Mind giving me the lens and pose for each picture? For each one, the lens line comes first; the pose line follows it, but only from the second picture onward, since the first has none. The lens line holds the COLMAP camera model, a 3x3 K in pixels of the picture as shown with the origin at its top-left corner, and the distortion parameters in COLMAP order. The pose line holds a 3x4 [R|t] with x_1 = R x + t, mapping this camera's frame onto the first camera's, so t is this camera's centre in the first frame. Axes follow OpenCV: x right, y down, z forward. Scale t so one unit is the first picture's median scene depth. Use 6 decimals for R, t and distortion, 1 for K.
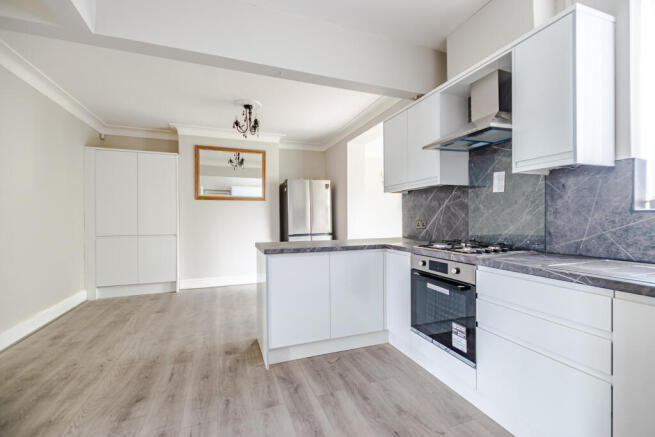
lens RADIAL K [[282.5, 0, 327.5], [0, 282.5, 218.5], [0, 0, 1]] dist [0.013622, -0.000174]
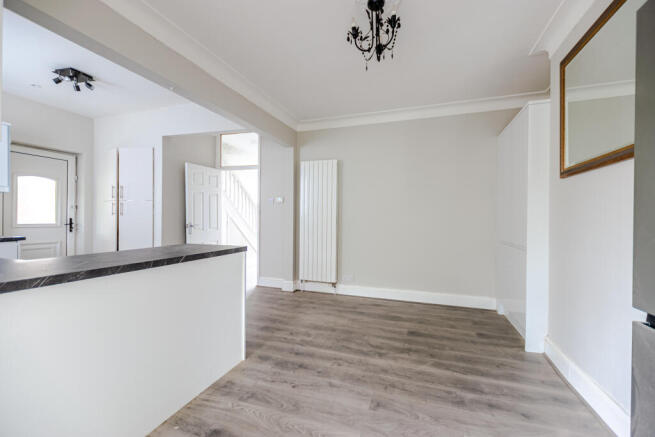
lens RADIAL K [[282.5, 0, 327.5], [0, 282.5, 218.5], [0, 0, 1]] dist [0.013622, -0.000174]
pose [[-0.637114, 0.000183, -0.770769, 0.271306], [-0.008922, 0.999931, 0.007613, -0.004312], [0.770718, 0.011727, -0.637069, 1.903157]]
